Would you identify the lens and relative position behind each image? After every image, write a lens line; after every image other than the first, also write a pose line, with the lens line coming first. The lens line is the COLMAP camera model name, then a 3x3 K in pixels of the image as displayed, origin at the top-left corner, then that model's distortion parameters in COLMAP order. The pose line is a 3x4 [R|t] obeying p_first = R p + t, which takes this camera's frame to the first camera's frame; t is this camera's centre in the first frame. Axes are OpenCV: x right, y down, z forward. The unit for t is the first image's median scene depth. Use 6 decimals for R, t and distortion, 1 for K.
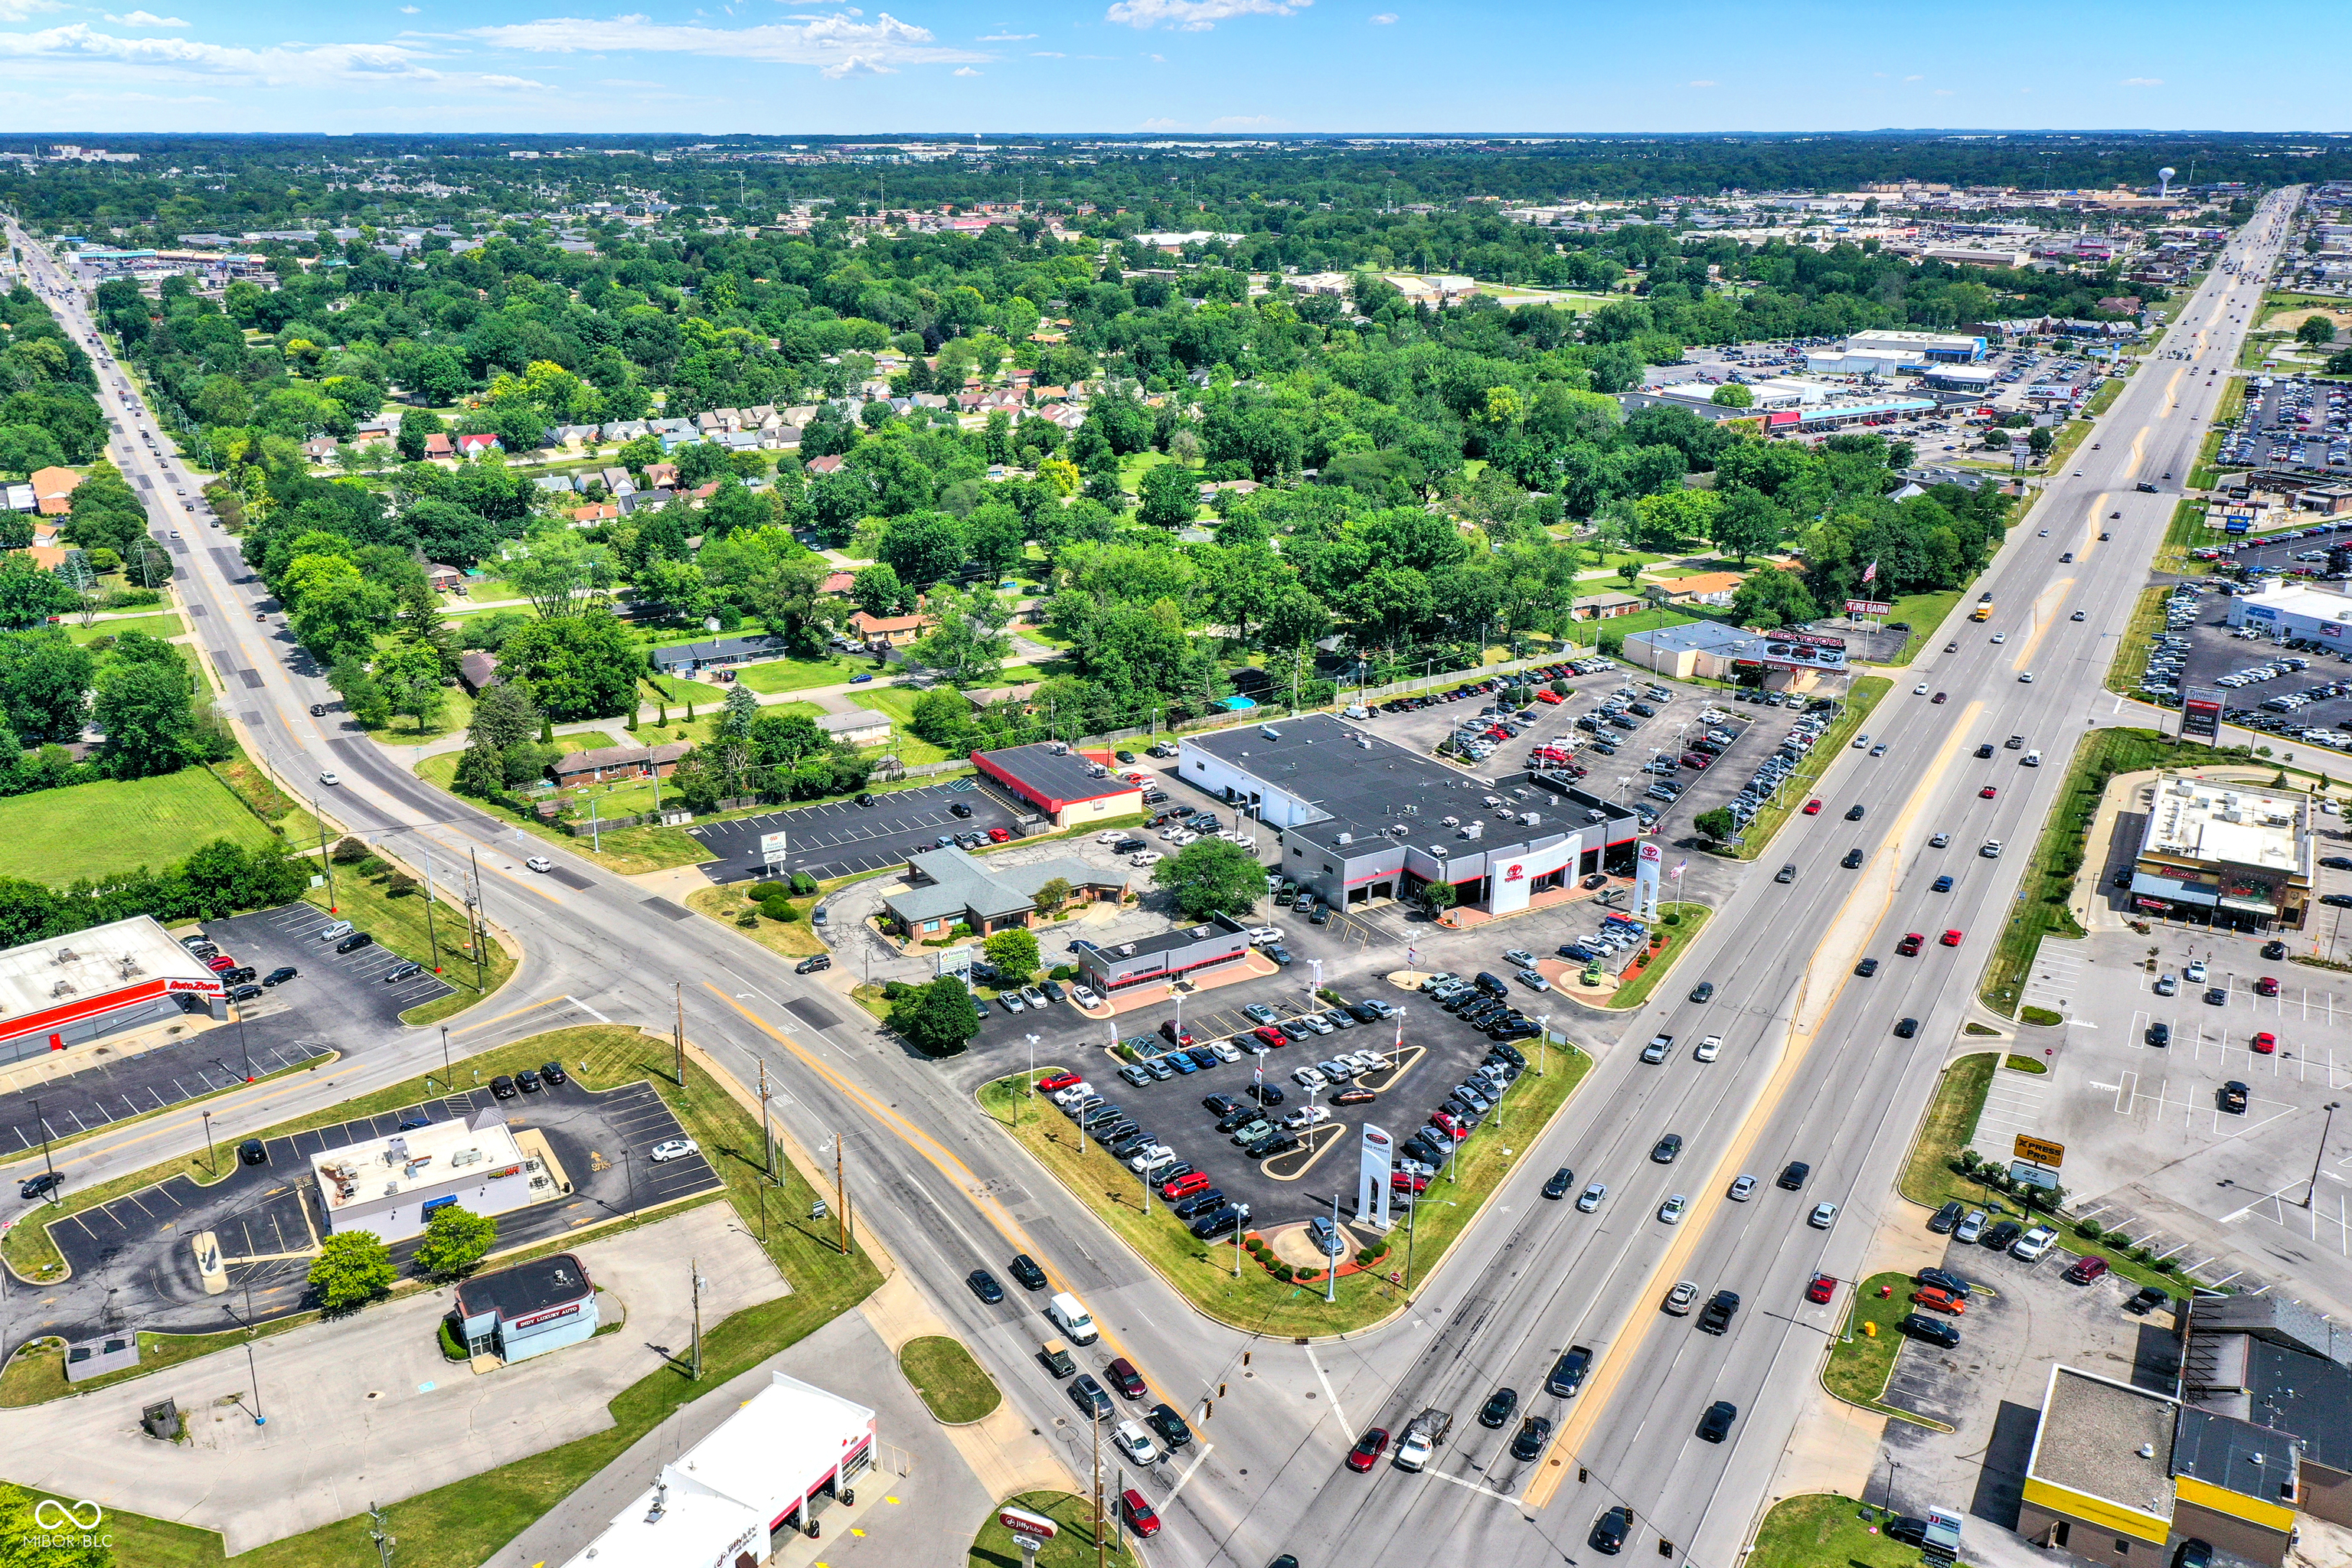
lens RADIAL K [[1894.6, 0, 1145.4], [0, 1894.6, 786.4], [0, 0, 1]] dist [0.003100, 0.004656]
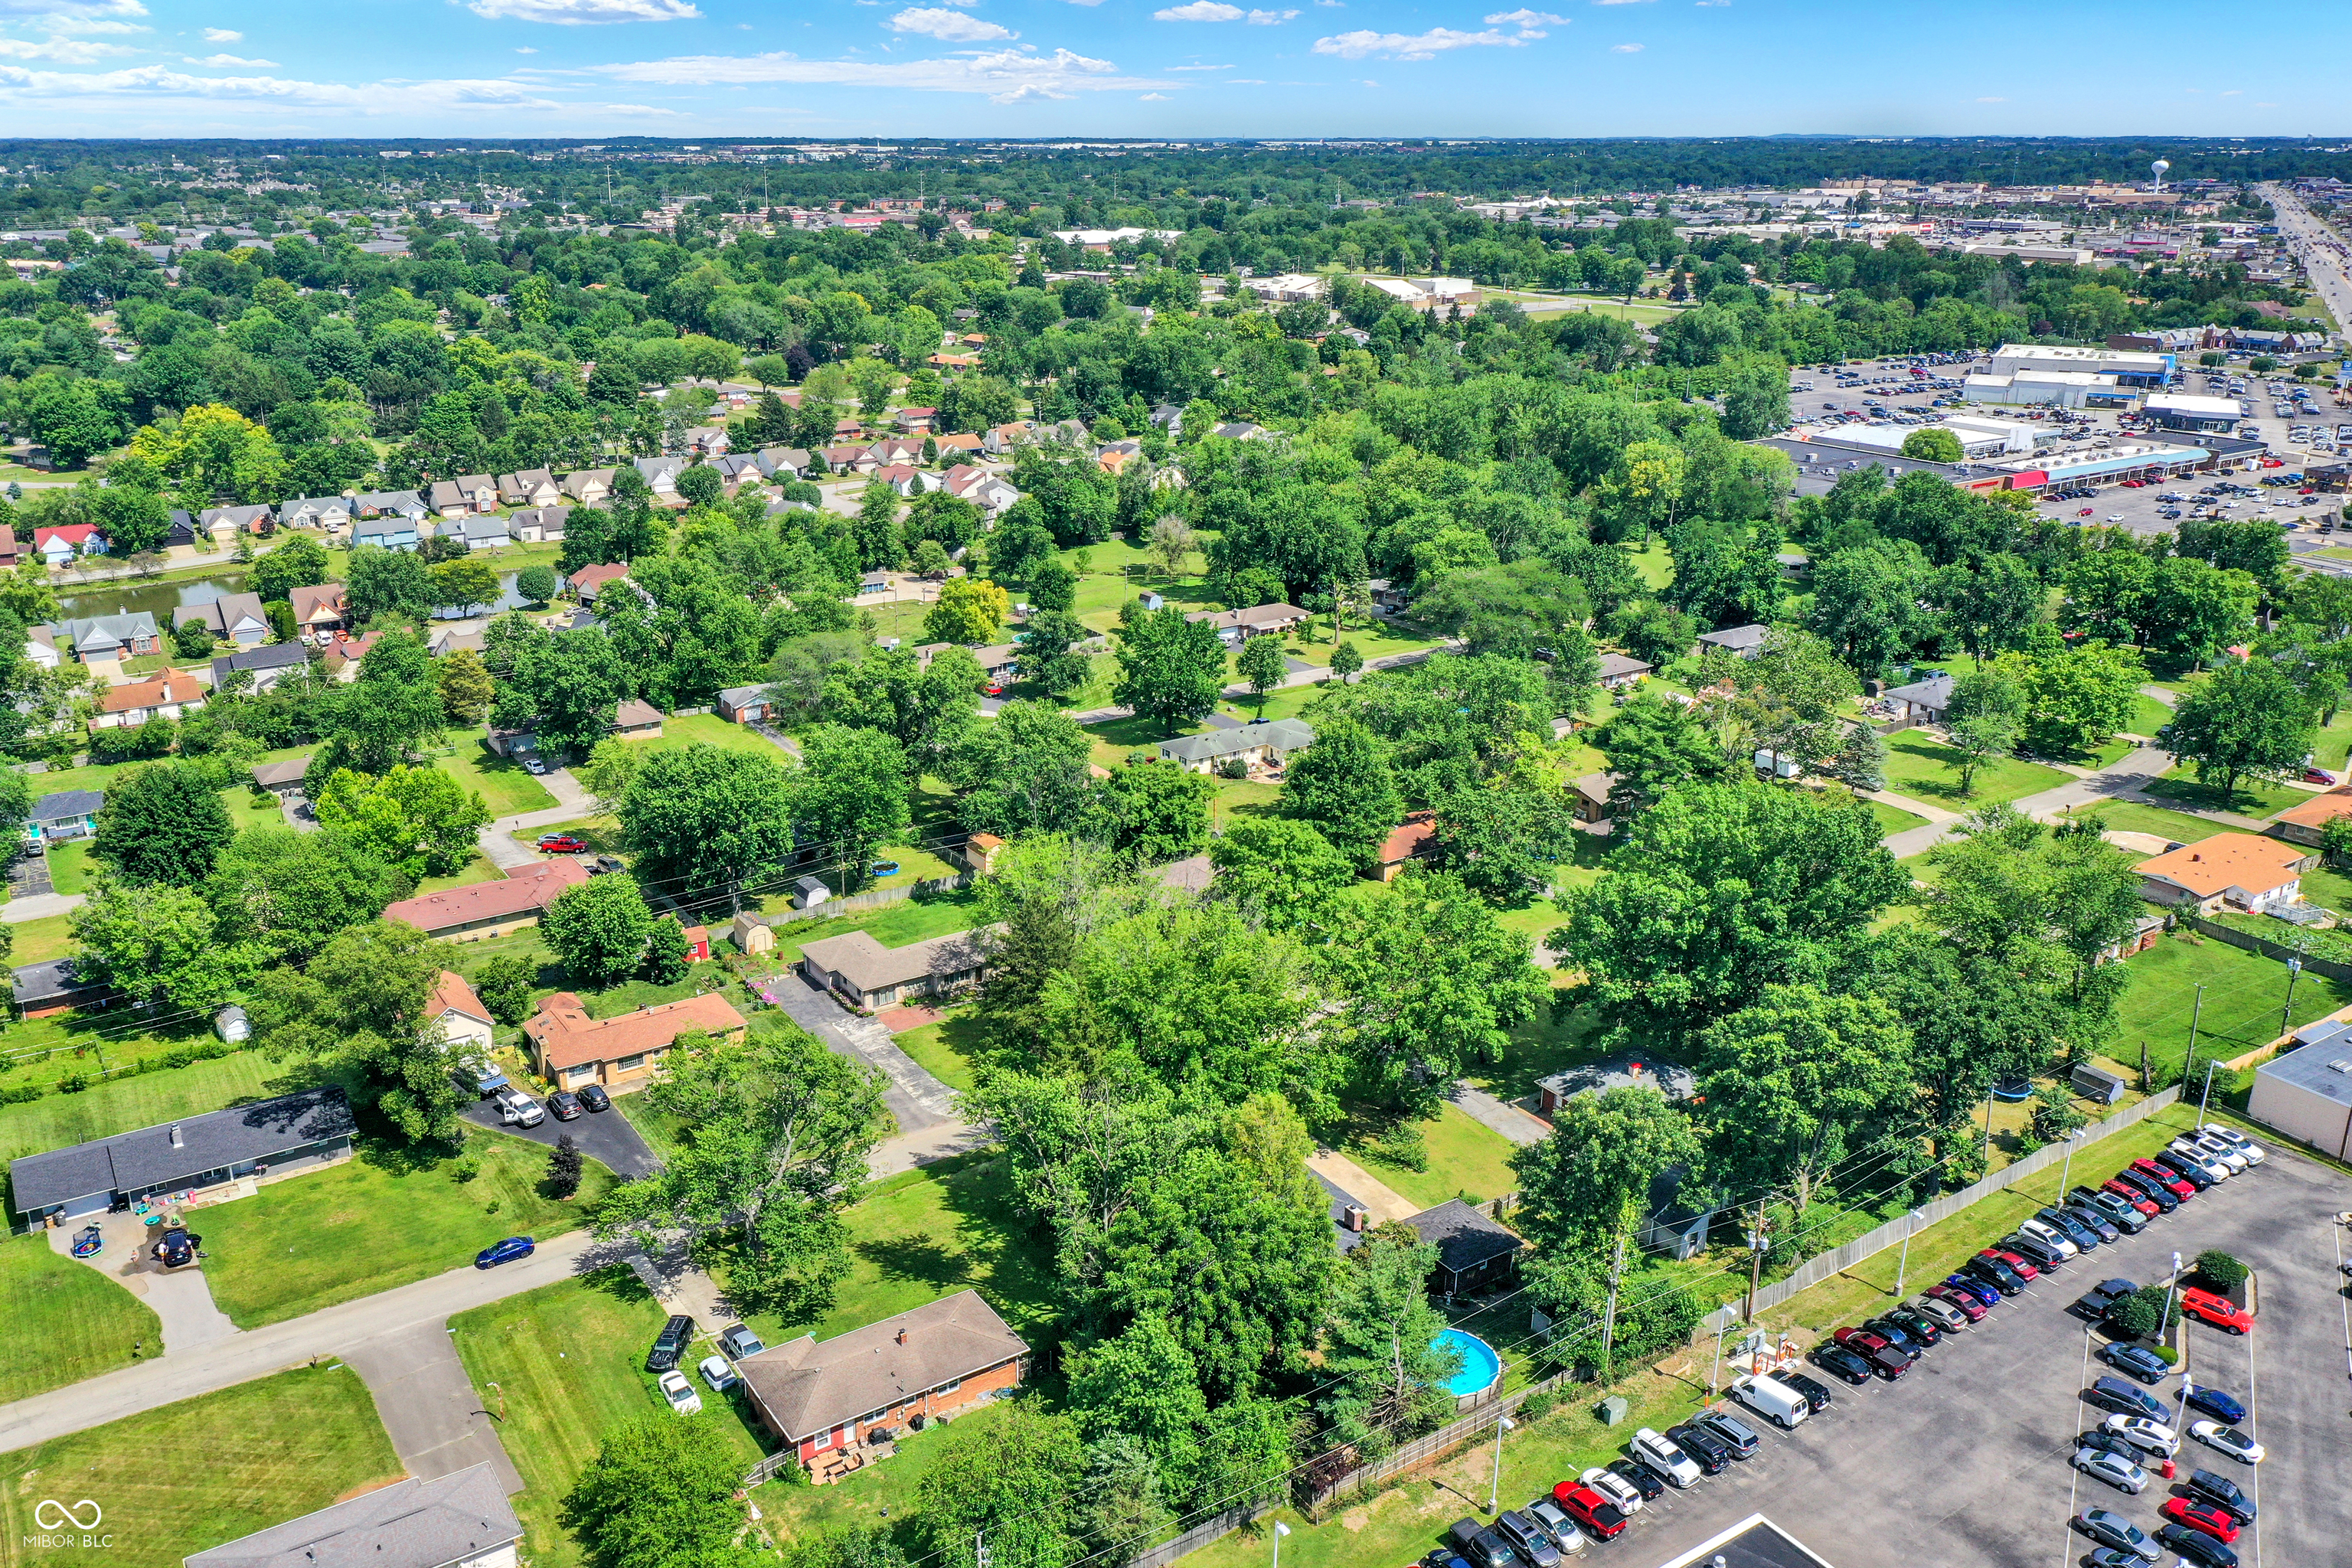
lens RADIAL K [[1830.3, 0, 1117.4], [0, 1830.3, 835.0], [0, 0, 1]] dist [0.005660, -0.003694]
pose [[0.999357, -0.013297, 0.033286, -0.014592], [0.012311, 0.999484, 0.029656, -0.075536], [-0.033664, -0.029227, 0.999006, 0.290344]]
